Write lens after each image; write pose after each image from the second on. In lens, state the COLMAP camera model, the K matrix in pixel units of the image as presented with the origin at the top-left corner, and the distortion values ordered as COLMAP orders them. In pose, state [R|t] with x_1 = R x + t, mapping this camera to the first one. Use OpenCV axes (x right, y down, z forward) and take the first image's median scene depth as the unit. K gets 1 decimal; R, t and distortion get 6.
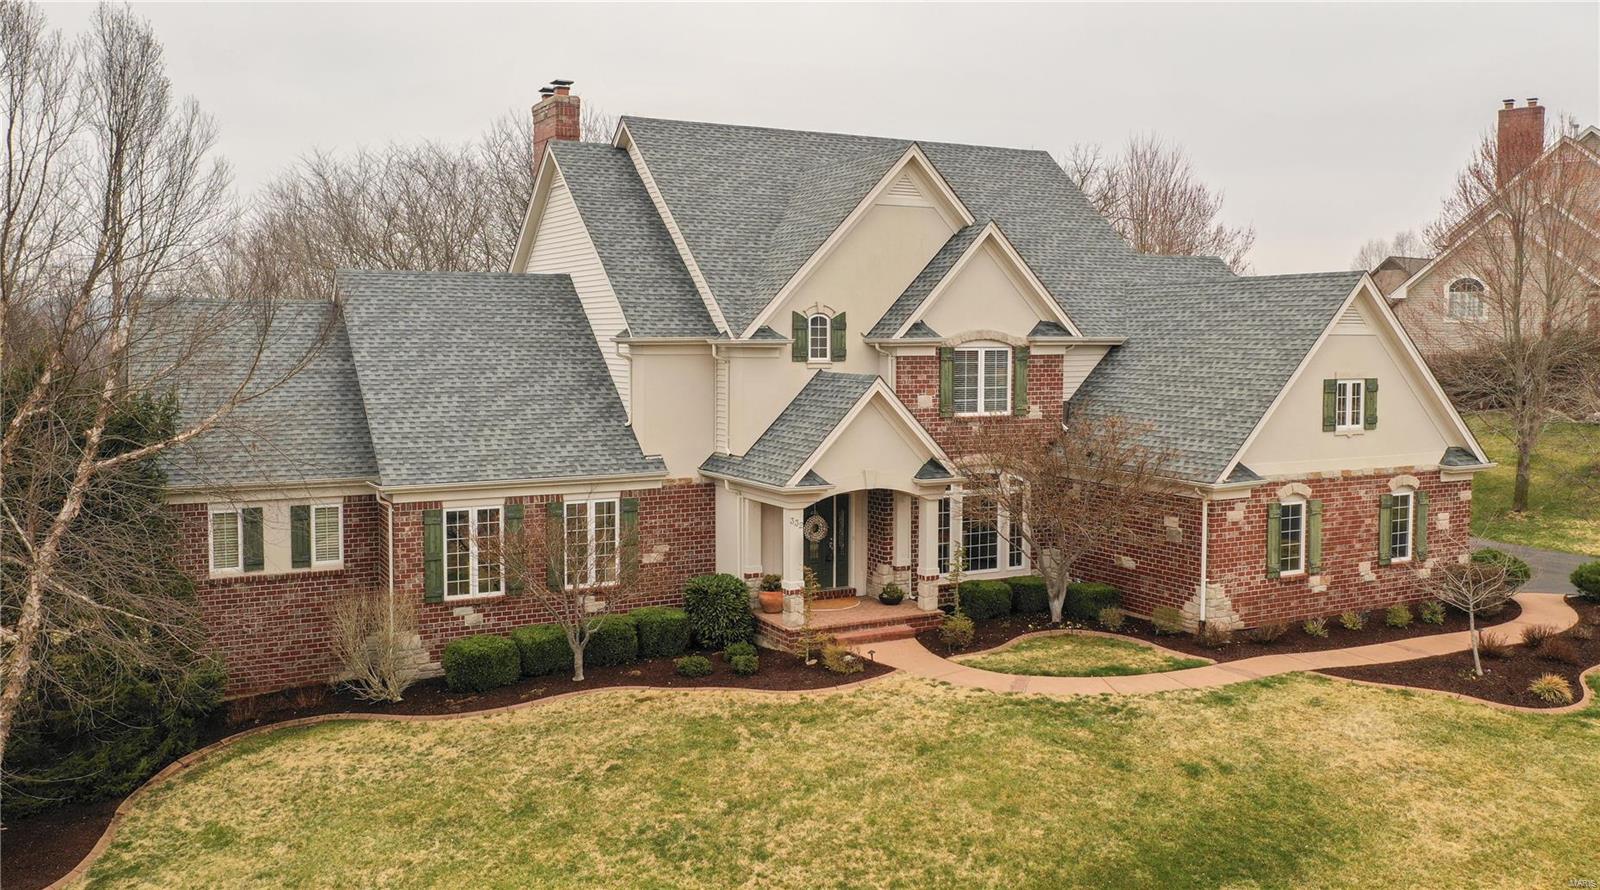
lens RADIAL K [[1302.1, 0, 801.6], [0, 1302.1, 417.0], [0, 0, 1]] dist [-0.005762, -0.006093]
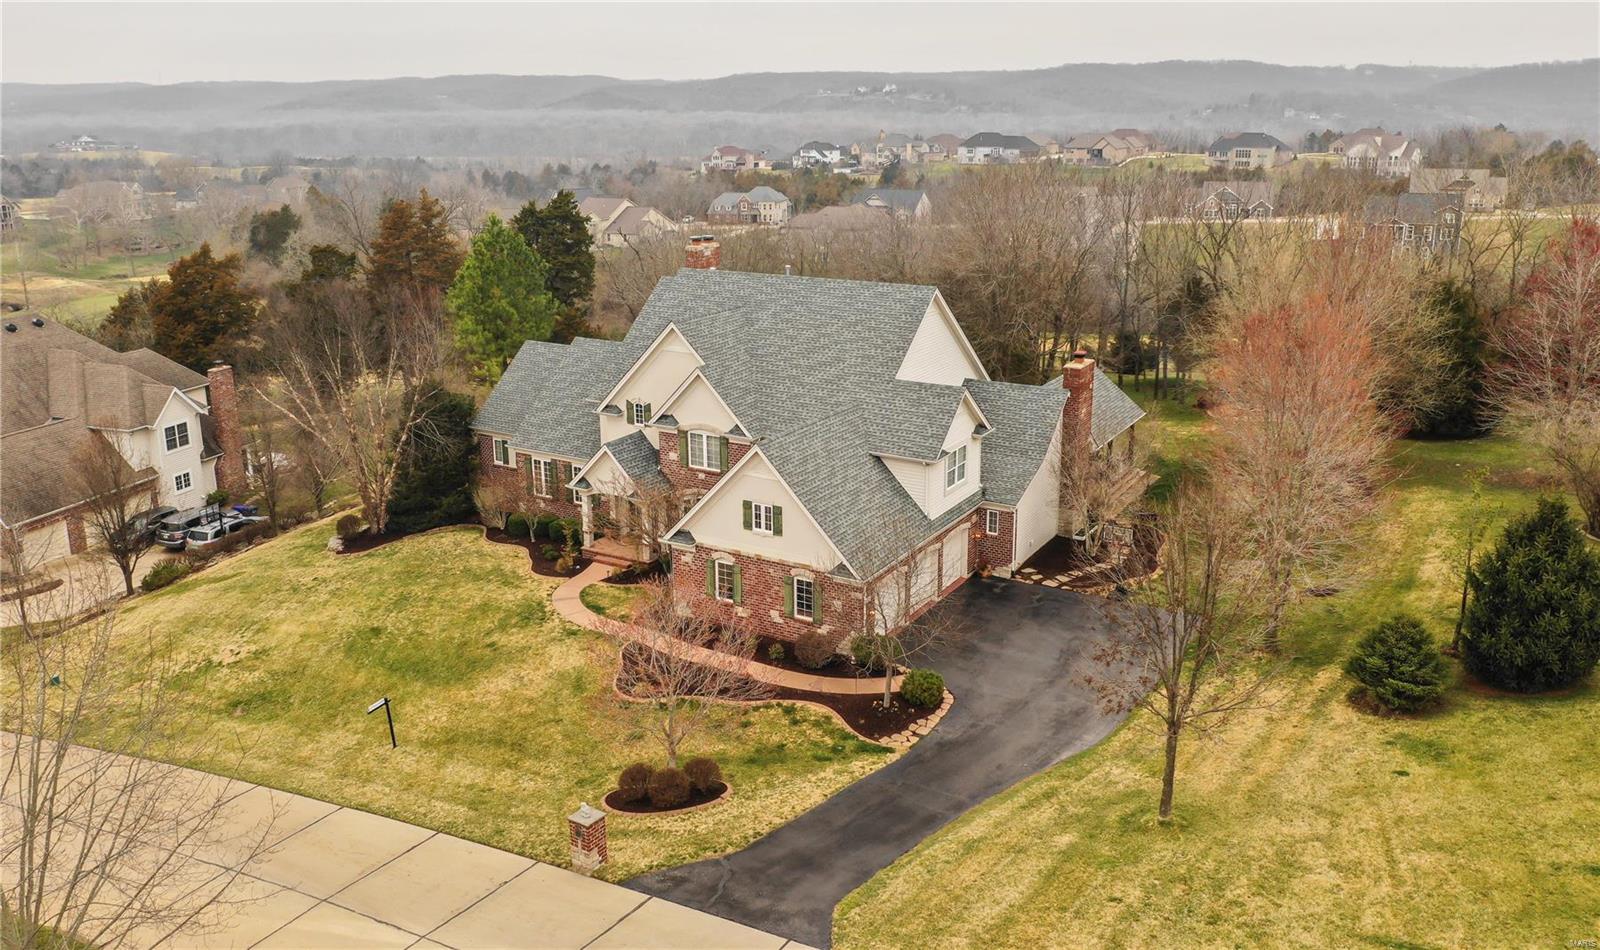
lens RADIAL K [[1269.6, 0, 800.0], [0, 1269.6, 475.0], [0, 0, 1]] dist [0.003281, 0.000358]
pose [[0.512129, 0.241274, -0.824324, 1.808241], [-0.045208, 0.965976, 0.254648, -0.488579], [0.857718, -0.093147, 0.505612, 0.227611]]
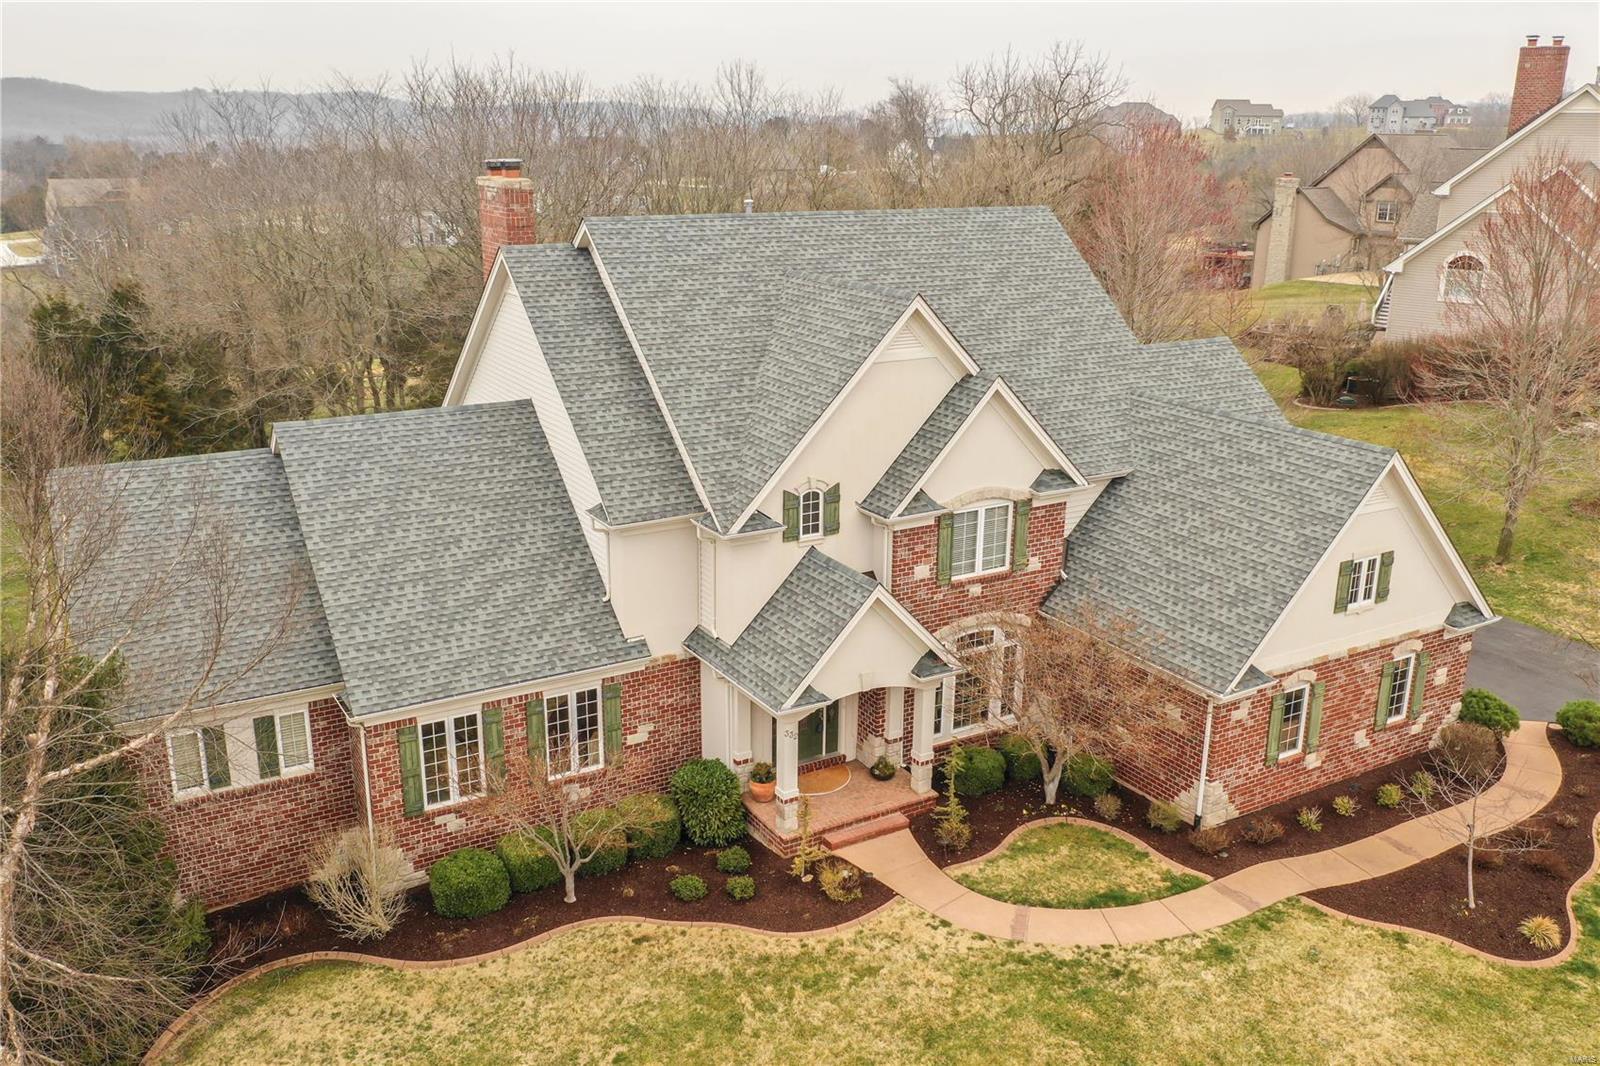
lens RADIAL K [[1325.2, 0, 801.0], [0, 1325.2, 544.5], [0, 0, 1]] dist [-0.009085, 0.001607]
pose [[0.998944, -0.005650, 0.045599, -0.038102], [-0.005328, 0.971471, 0.237099, -0.270732], [-0.045638, -0.237092, 0.970415, 0.079633]]
